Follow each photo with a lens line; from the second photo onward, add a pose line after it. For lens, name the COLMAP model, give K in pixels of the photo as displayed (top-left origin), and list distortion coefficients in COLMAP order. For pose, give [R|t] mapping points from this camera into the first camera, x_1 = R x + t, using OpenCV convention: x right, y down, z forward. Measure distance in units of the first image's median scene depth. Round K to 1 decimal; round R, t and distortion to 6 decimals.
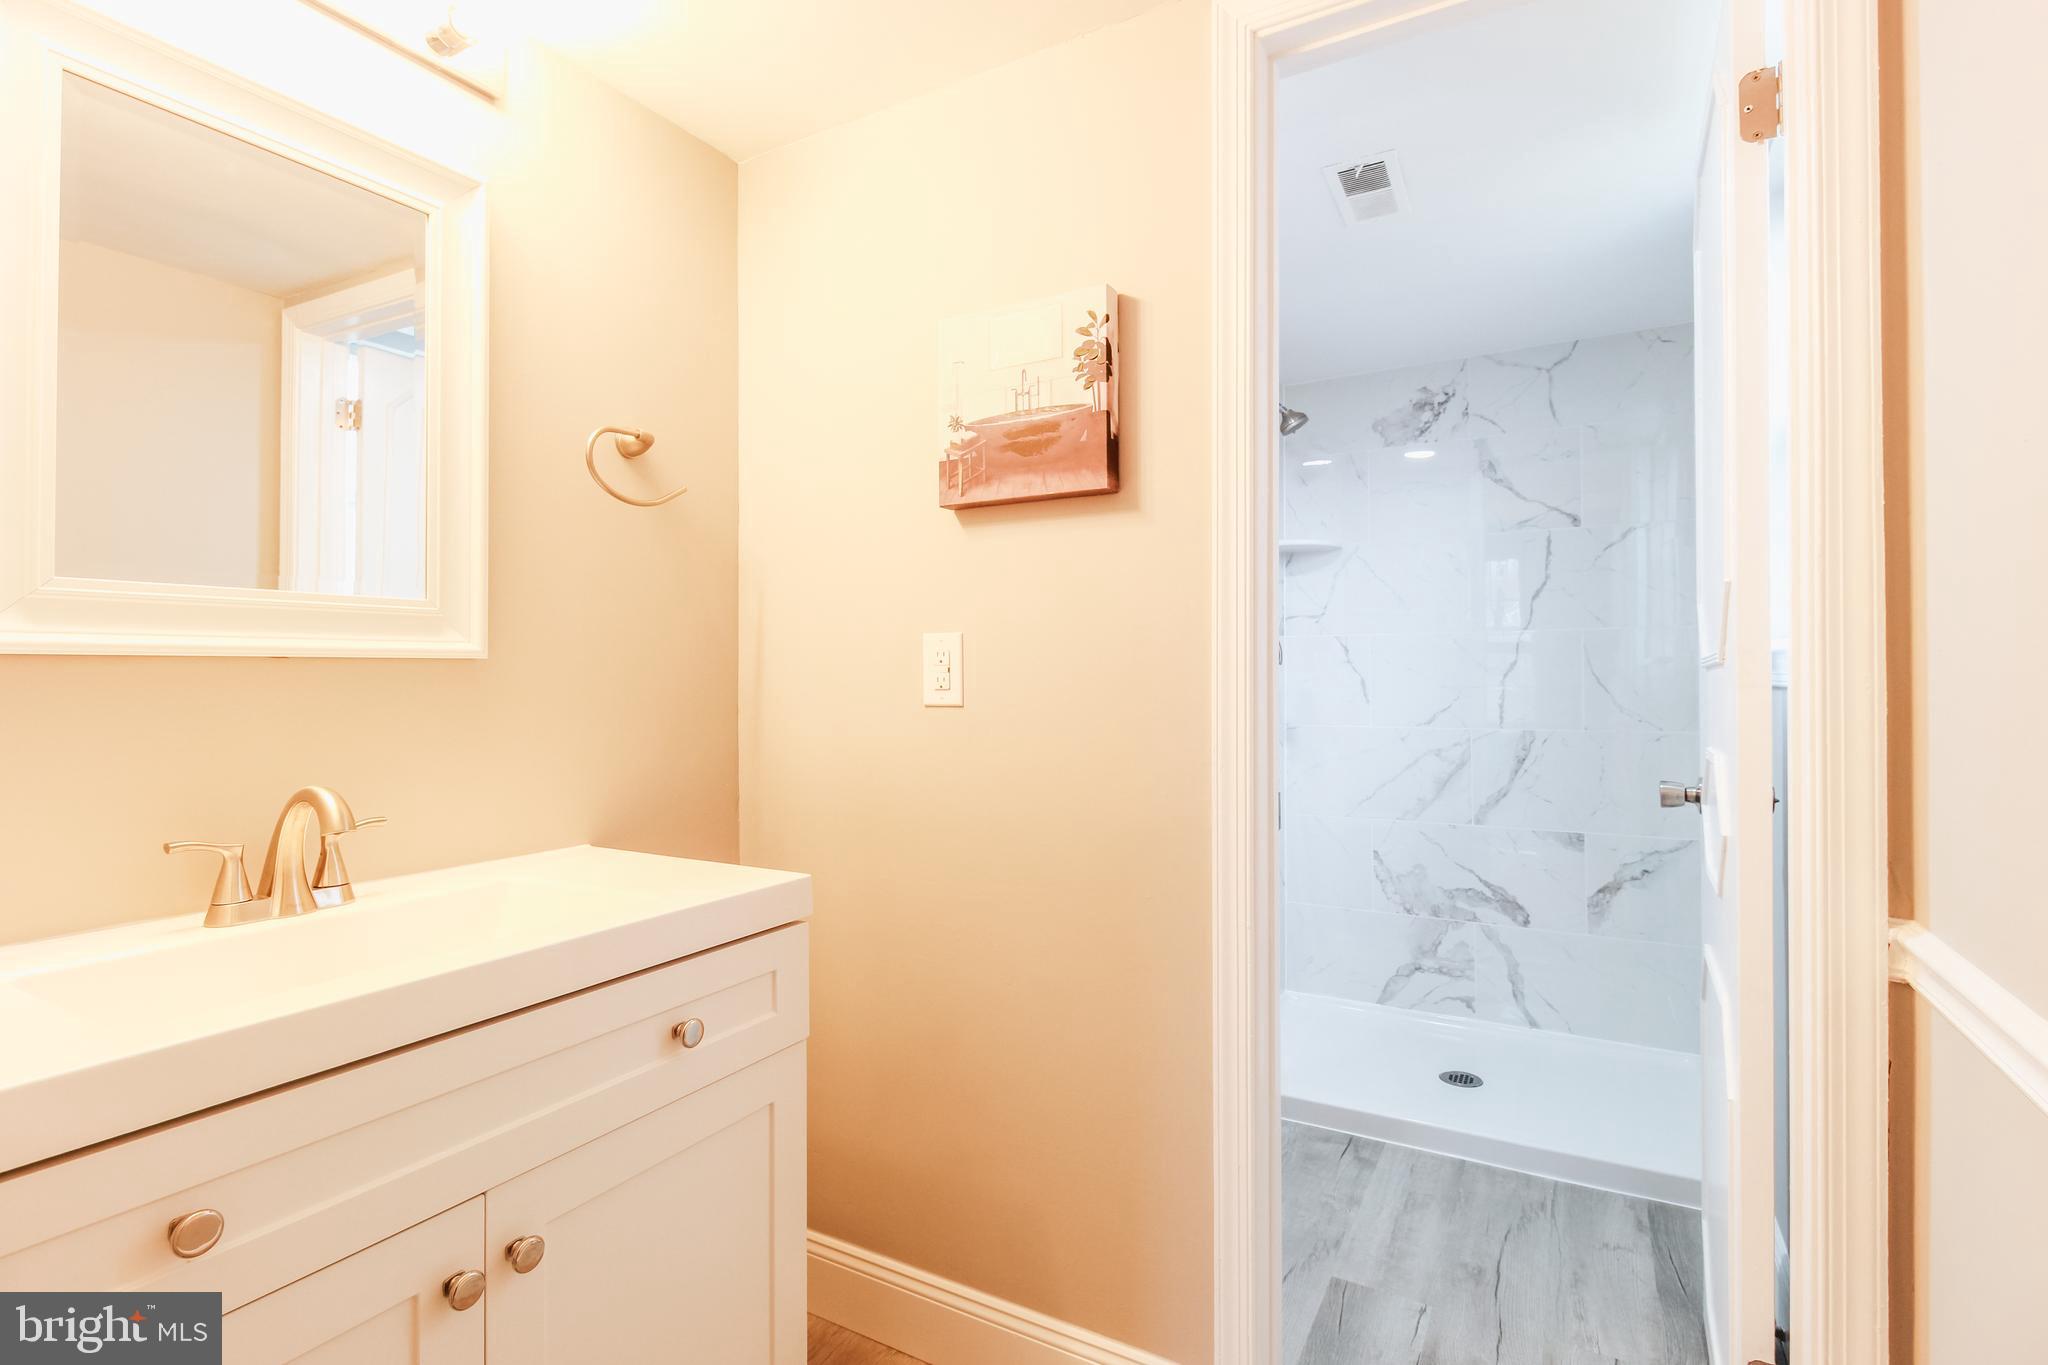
lens RADIAL K [[954.3, 0, 1027.3], [0, 954.3, 684.5], [0, 0, 1]] dist [0.016434, -0.010415]
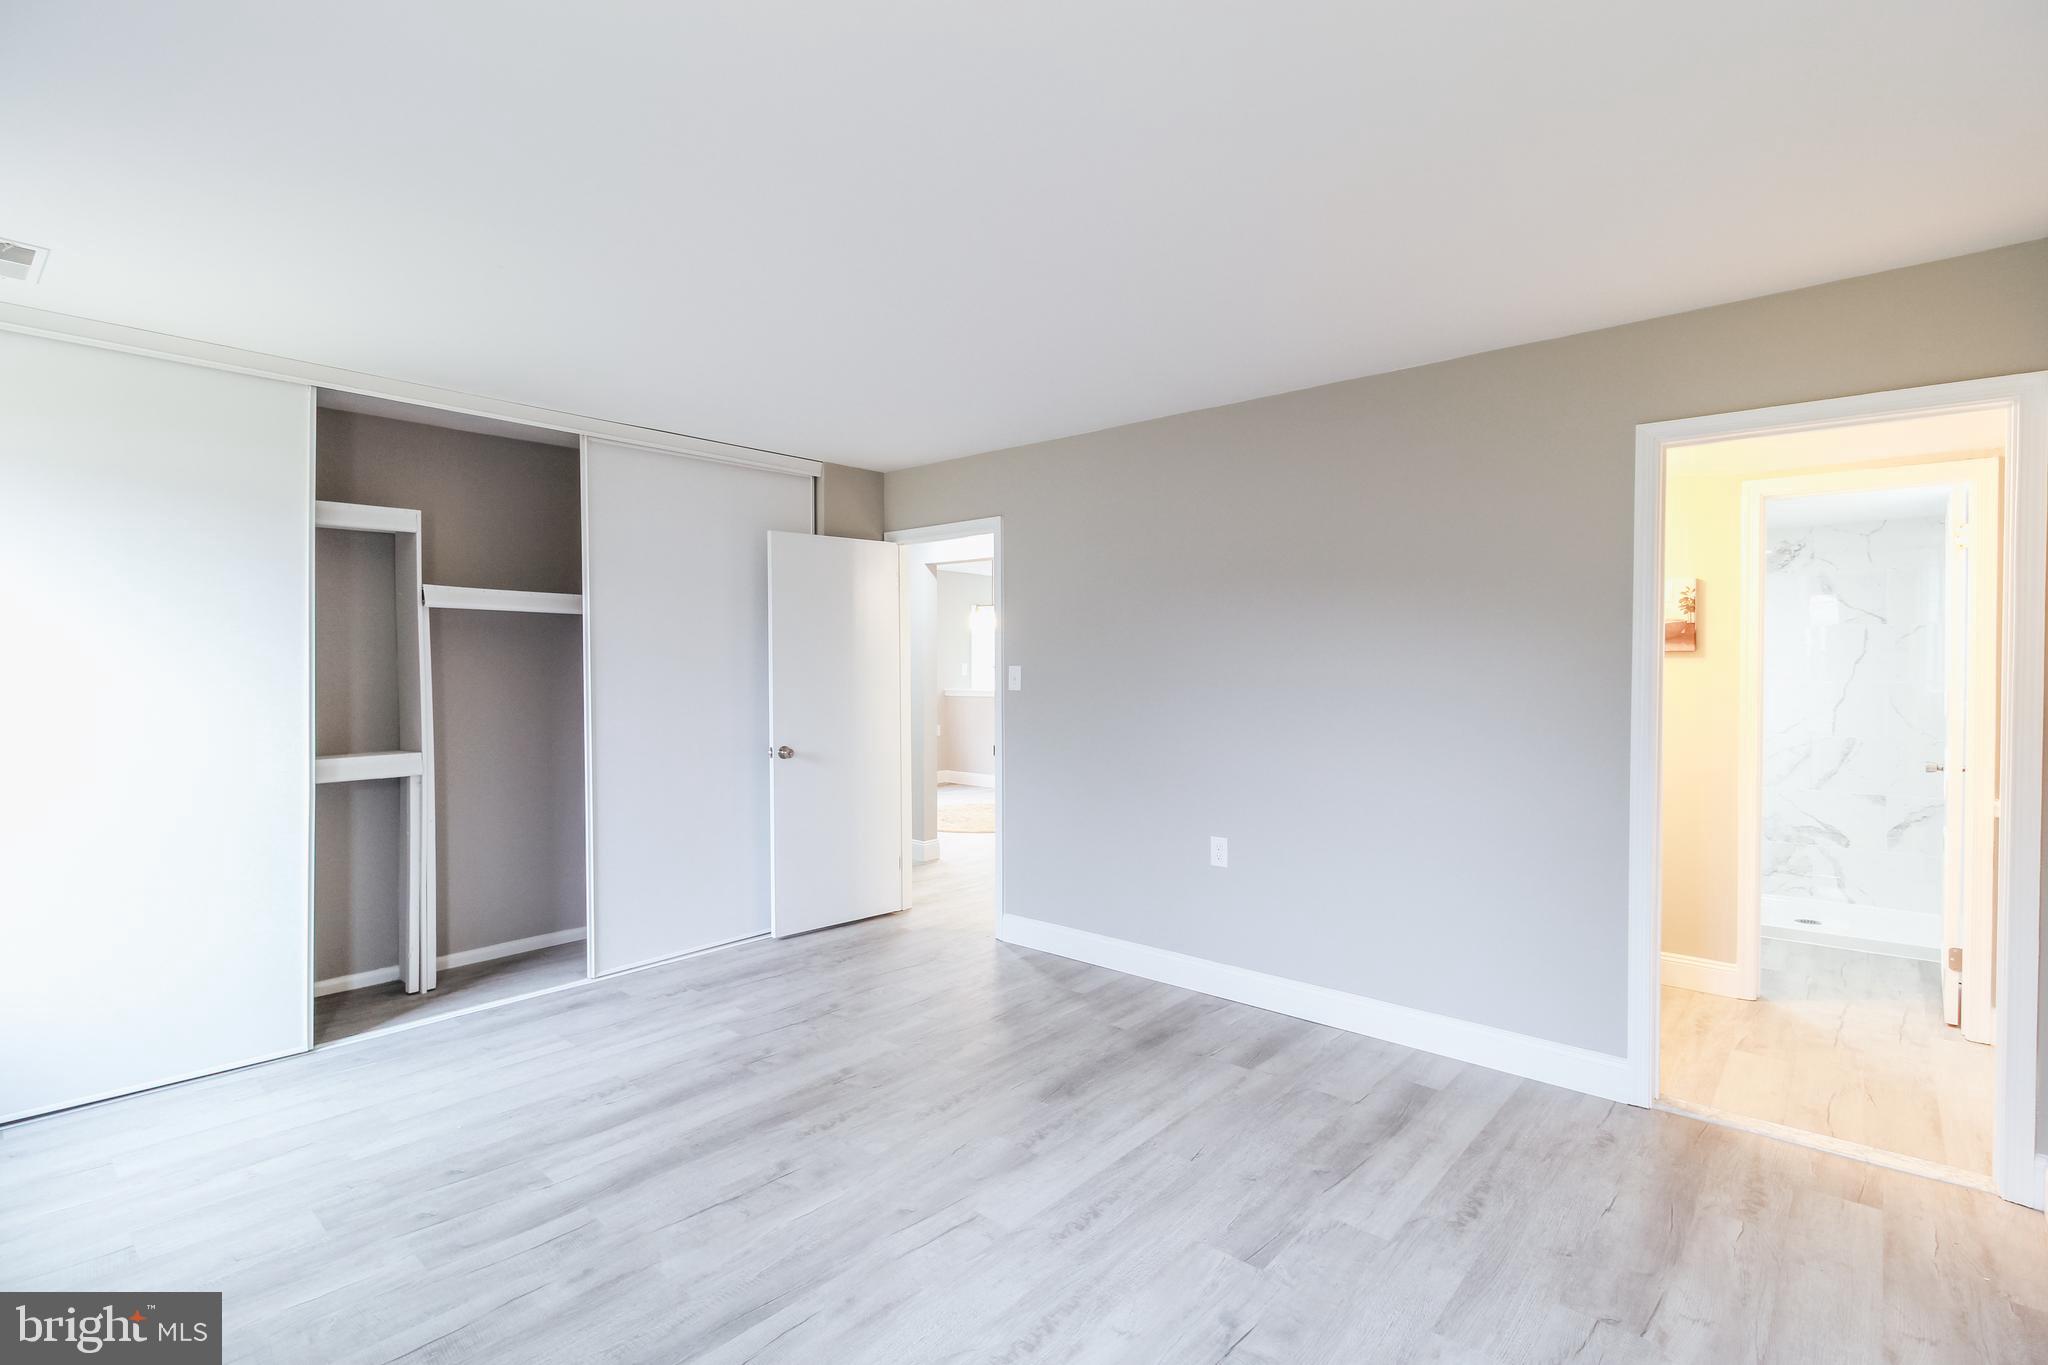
lens RADIAL K [[954.3, 0, 1025.0], [0, 954.3, 689.0], [0, 0, 1]] dist [0.016434, -0.010415]
pose [[0.979897, 0.007780, -0.199350, -0.621259], [-0.004784, 0.999868, 0.015505, -0.061981], [0.199444, -0.014240, 0.979806, -1.046009]]
